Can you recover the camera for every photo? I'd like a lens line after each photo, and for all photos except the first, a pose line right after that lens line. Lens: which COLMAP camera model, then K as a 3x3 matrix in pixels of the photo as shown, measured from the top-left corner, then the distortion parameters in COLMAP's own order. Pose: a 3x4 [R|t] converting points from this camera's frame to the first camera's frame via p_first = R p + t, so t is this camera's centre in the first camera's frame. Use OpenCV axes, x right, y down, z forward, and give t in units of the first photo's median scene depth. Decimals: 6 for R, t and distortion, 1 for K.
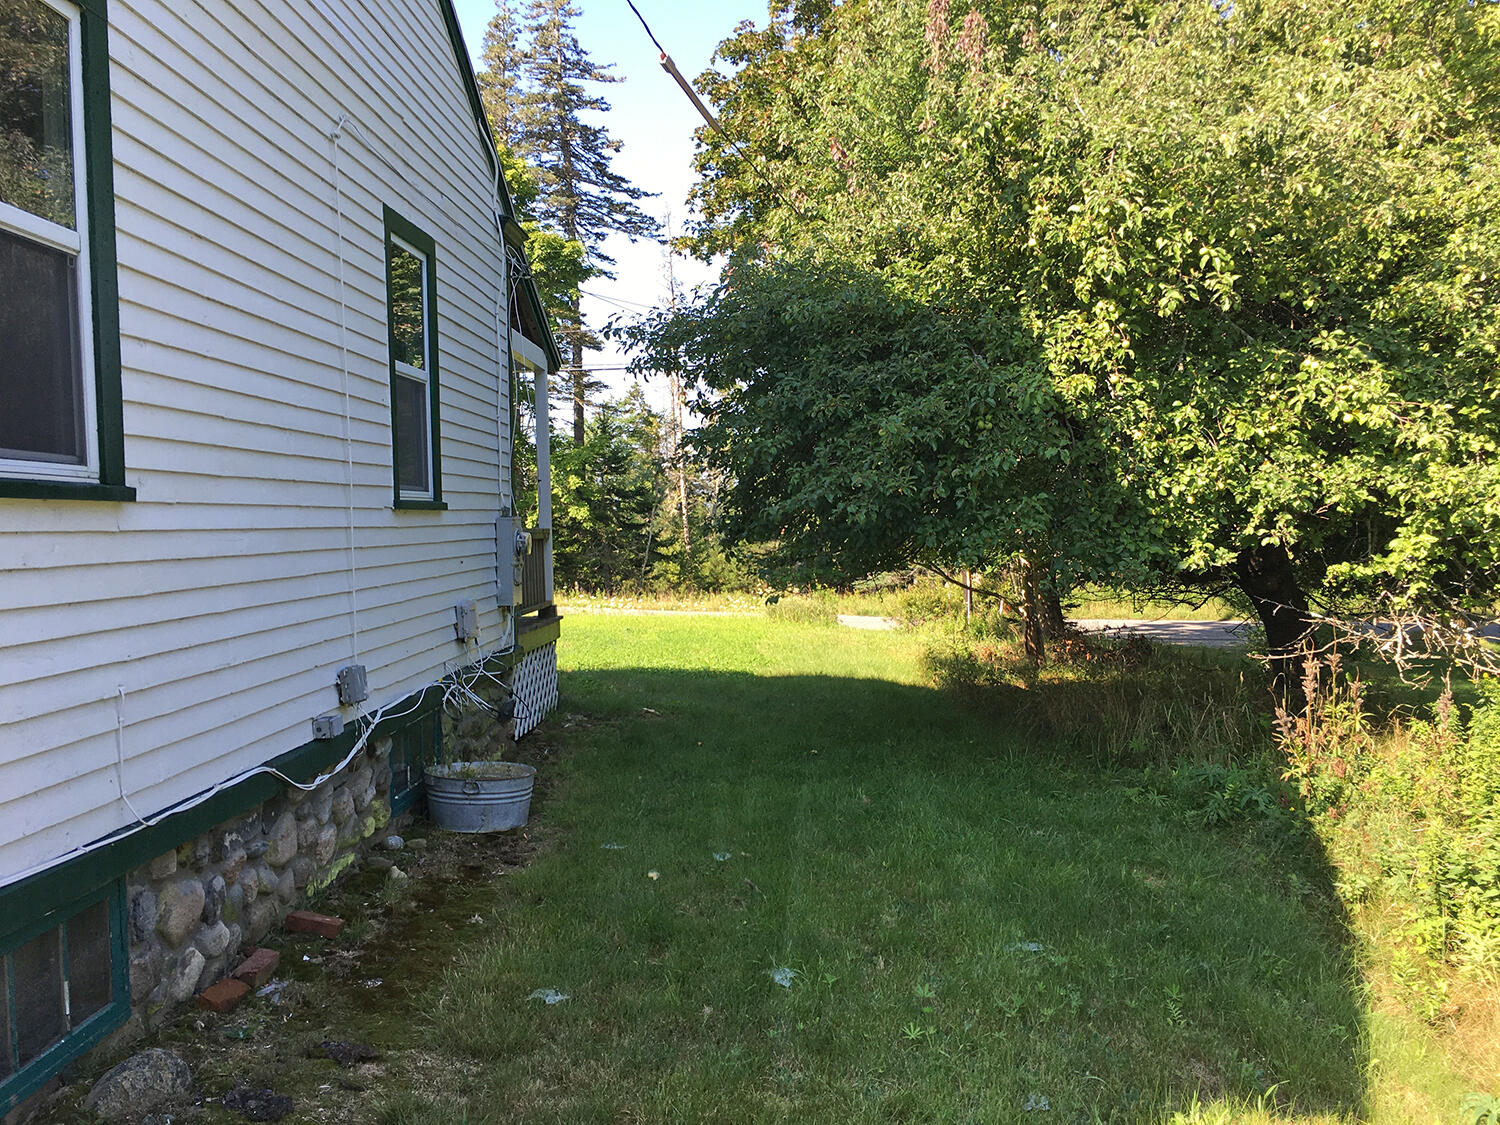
lens RADIAL K [[1267.4, 0, 740.3], [0, 1267.4, 553.7], [0, 0, 1]] dist [0.086328, -0.119853]
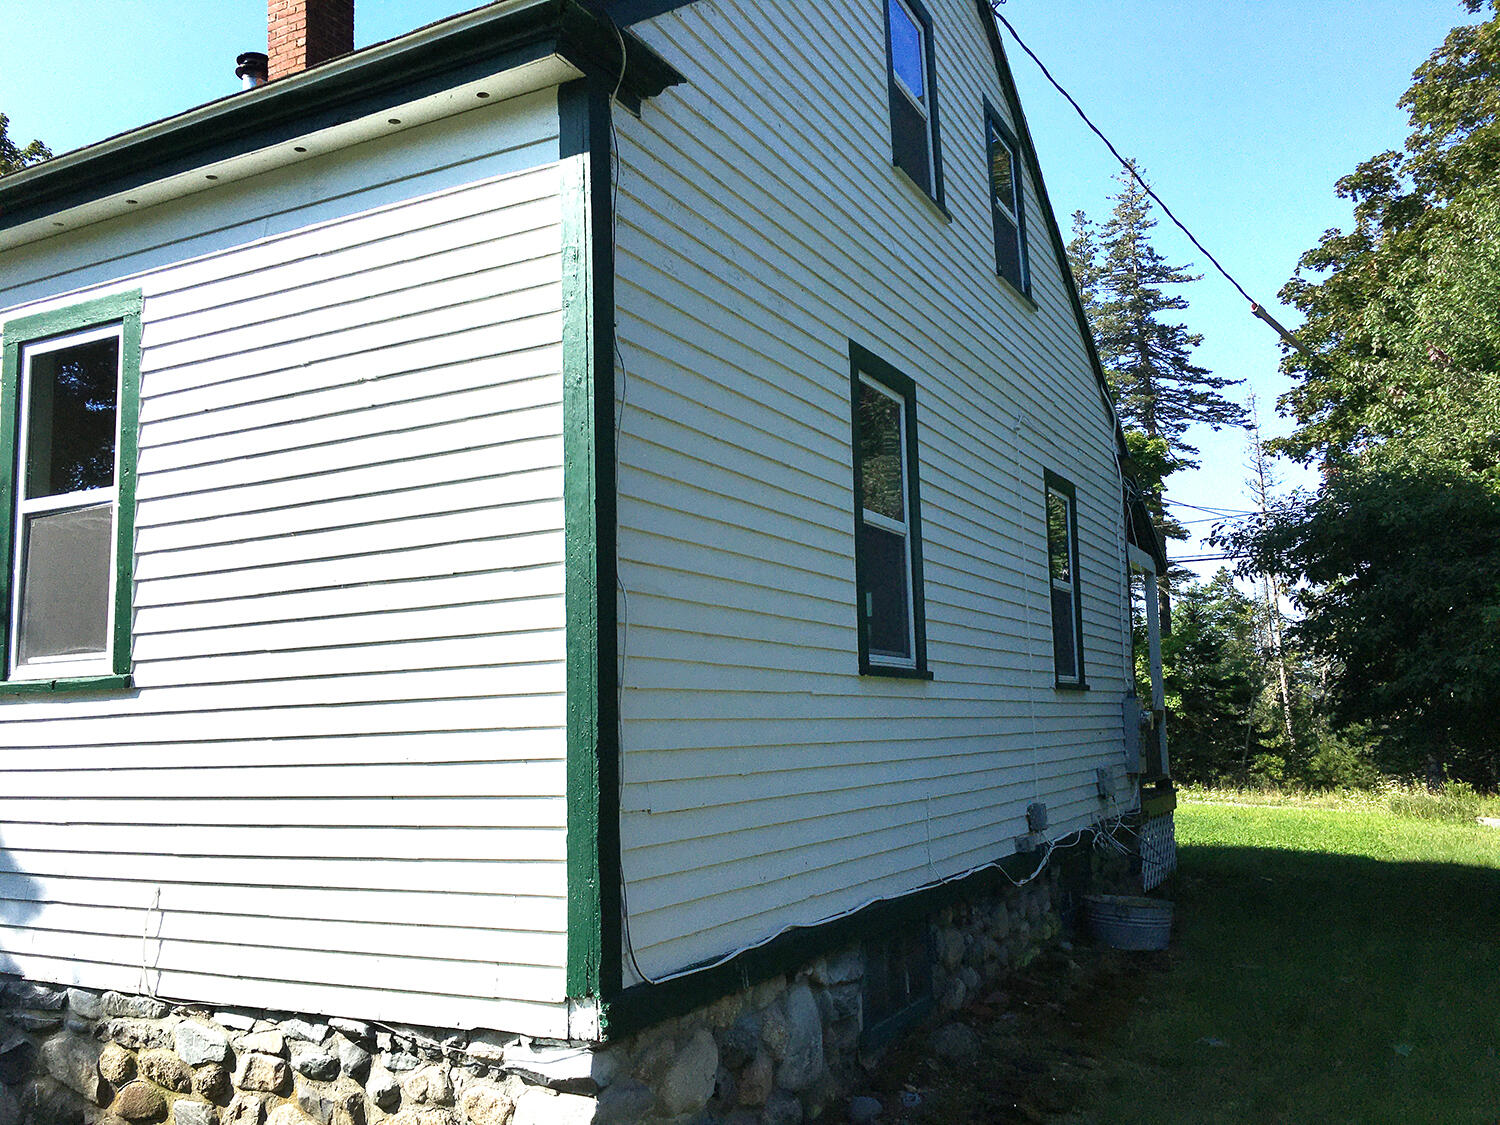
lens RADIAL K [[1267.4, 0, 740.3], [0, 1267.4, 553.7], [0, 0, 1]] dist [0.086328, -0.119853]
pose [[0.903491, -0.051073, -0.425554, 0.001624], [-0.013281, 0.989062, -0.146899, 0.008181], [0.428402, 0.138373, 0.892930, -0.114727]]
